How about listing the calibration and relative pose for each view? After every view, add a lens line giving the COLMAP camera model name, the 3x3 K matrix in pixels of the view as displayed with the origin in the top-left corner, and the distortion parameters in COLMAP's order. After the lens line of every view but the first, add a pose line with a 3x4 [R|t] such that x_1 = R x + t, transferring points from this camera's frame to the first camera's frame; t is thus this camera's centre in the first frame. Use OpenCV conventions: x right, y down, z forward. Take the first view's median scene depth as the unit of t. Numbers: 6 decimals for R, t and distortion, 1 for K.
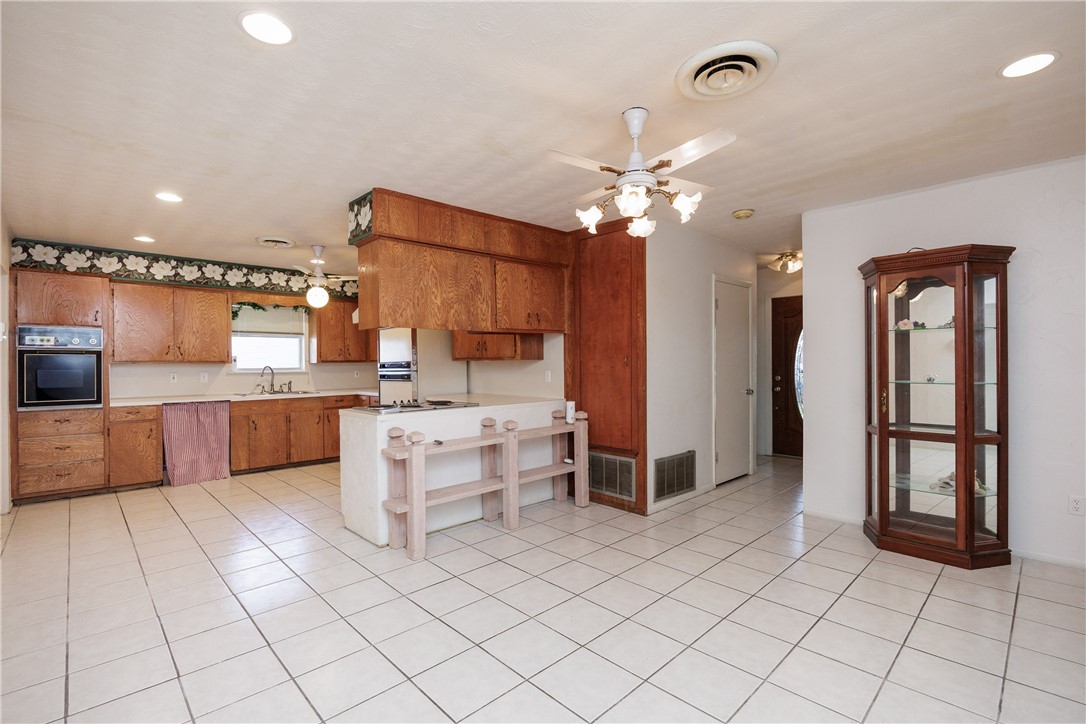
lens RADIAL K [[498.2, 0, 540.6], [0, 498.2, 365.4], [0, 0, 1]] dist [-0.018015, 0.000424]
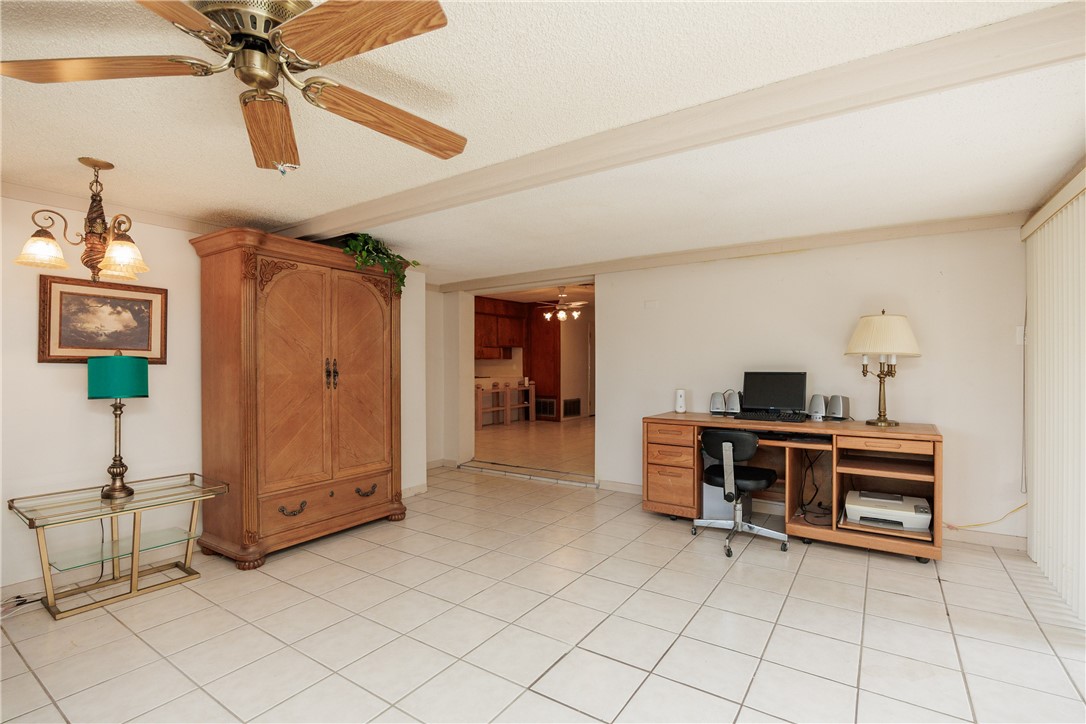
lens RADIAL K [[498.2, 0, 531.5], [0, 498.2, 368.5], [0, 0, 1]] dist [-0.018015, 0.000424]
pose [[0.980991, -0.003261, 0.194027, -0.287169], [0.003633, 0.999992, -0.001563, 0.028703], [-0.194020, 0.002238, 0.980995, -0.988927]]
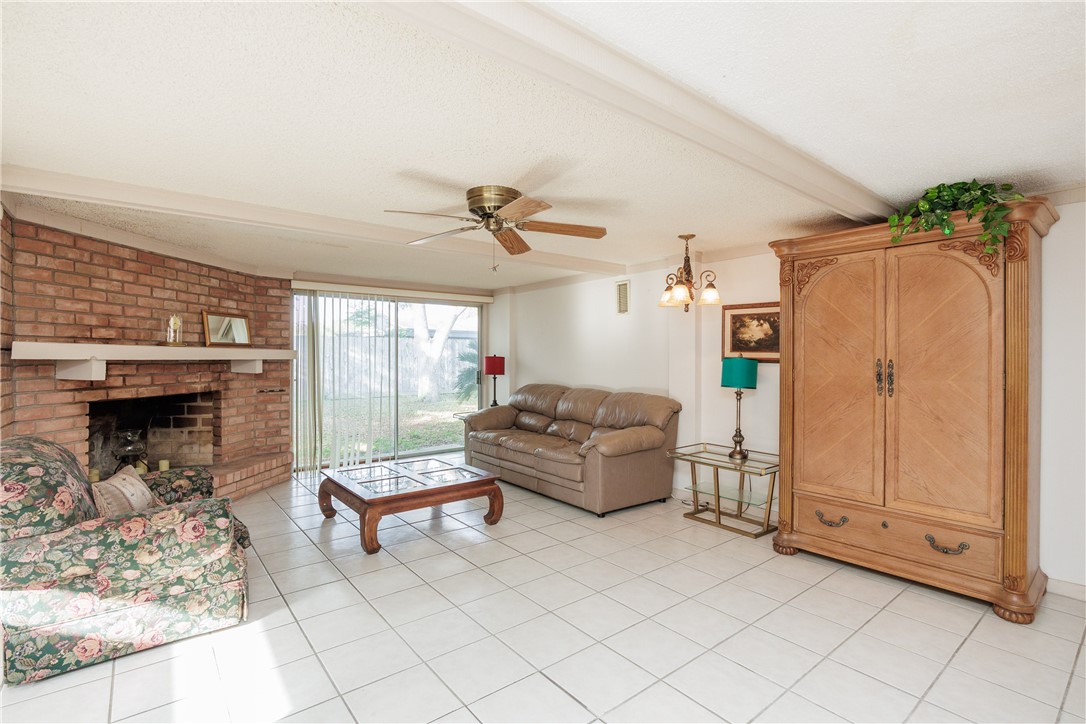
lens RADIAL K [[498.2, 0, 536.4], [0, 498.2, 360.0], [0, 0, 1]] dist [-0.018015, 0.000424]
pose [[-0.104406, 0.007098, -0.994509, 0.163861], [-0.009565, 0.999921, 0.008141, 0.013308], [0.994489, 0.010363, -0.104330, -0.600743]]
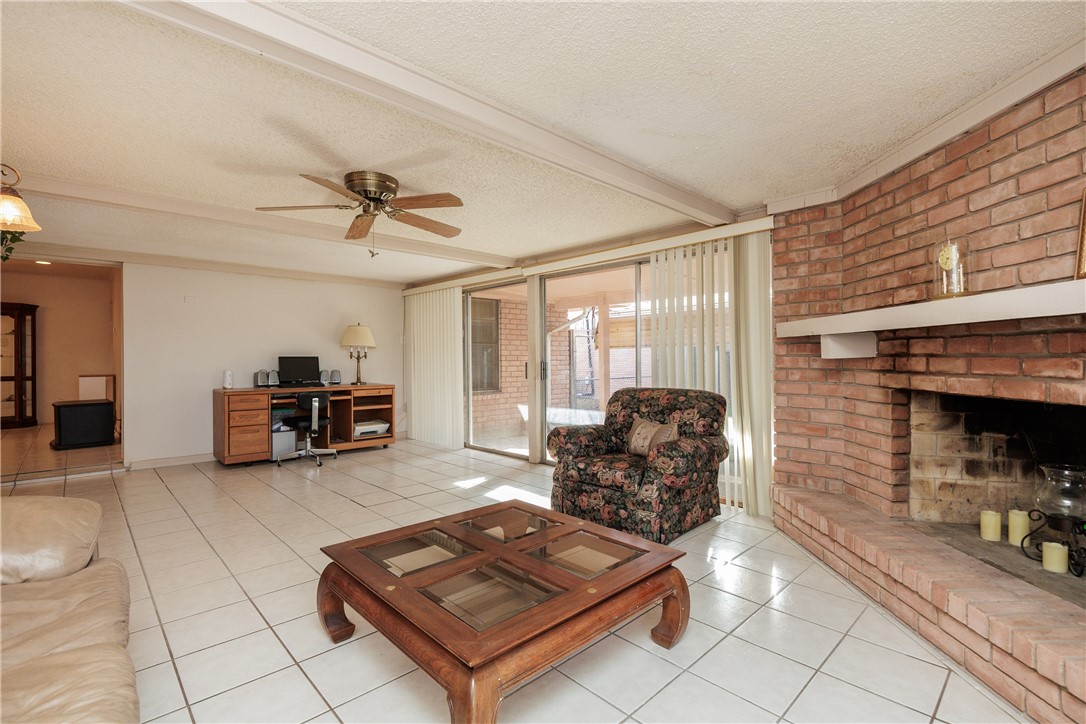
lens RADIAL K [[498.2, 0, 549.5], [0, 498.2, 355.8], [0, 0, 1]] dist [-0.018015, 0.000424]
pose [[-0.016102, 0.007175, 0.999845, -0.896772], [0.011241, 0.999912, -0.006995, 0.045646], [-0.999807, 0.011127, -0.016181, -0.897434]]
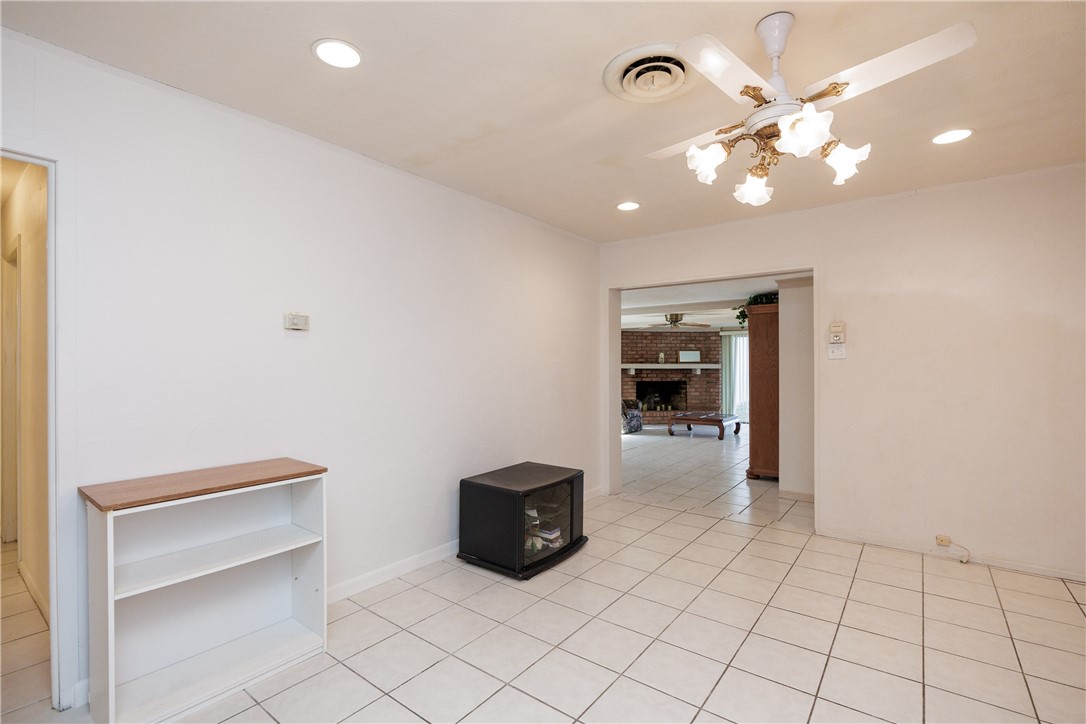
lens RADIAL K [[498.2, 0, 540.3], [0, 498.2, 362.5], [0, 0, 1]] dist [-0.018015, 0.000424]
pose [[-0.986436, 0.002834, -0.164124, 0.346938], [0.002276, 0.999991, 0.003588, -0.010342], [0.164133, 0.003166, -0.986433, 0.796818]]
